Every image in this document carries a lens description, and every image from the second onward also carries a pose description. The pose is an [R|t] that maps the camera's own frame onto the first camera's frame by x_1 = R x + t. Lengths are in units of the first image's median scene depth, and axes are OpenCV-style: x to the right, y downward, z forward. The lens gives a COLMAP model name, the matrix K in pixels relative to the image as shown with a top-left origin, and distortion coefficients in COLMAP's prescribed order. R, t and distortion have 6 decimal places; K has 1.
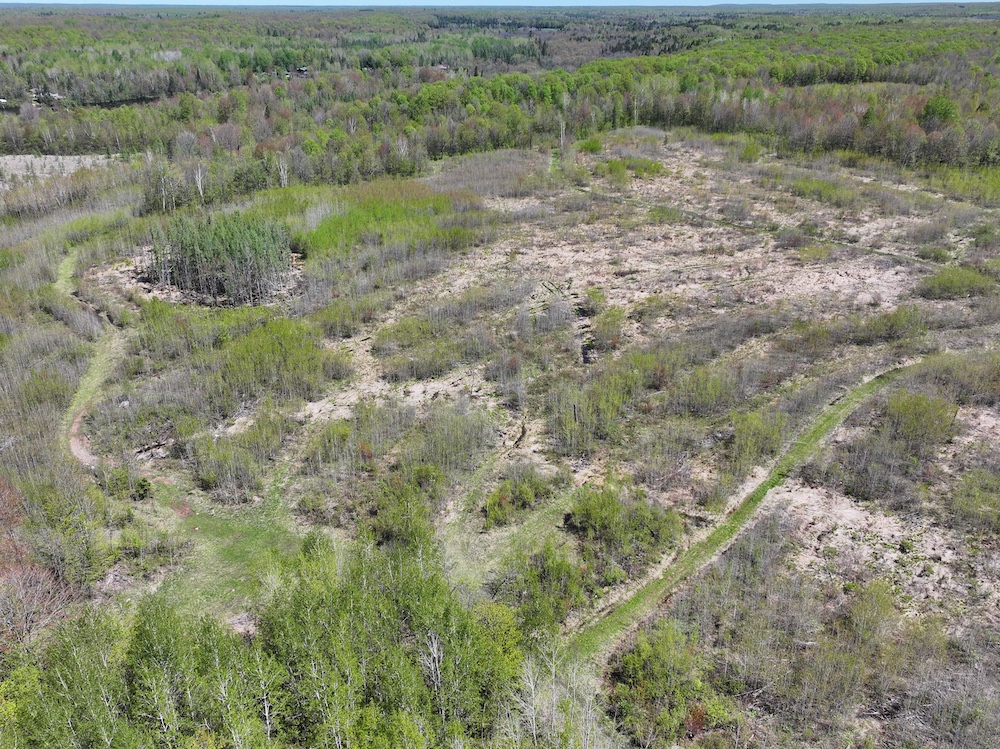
lens RADIAL K [[788.8, 0, 498.0], [0, 788.8, 374.8], [0, 0, 1]] dist [-0.000986, -0.005216]
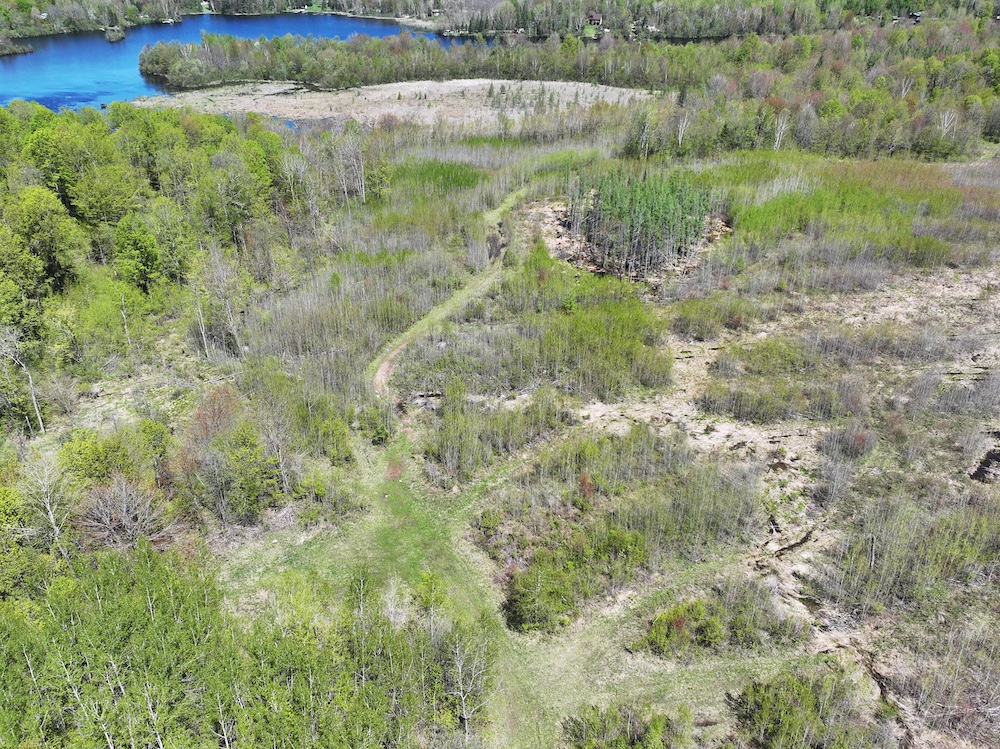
lens RADIAL K [[788.8, 0, 500.2], [0, 788.8, 372.8], [0, 0, 1]] dist [-0.000986, -0.005216]
pose [[0.757951, 0.310024, -0.573929, 0.163518], [-0.272385, 0.949884, 0.153386, -0.094811], [0.592720, 0.040070, 0.804412, 0.198528]]
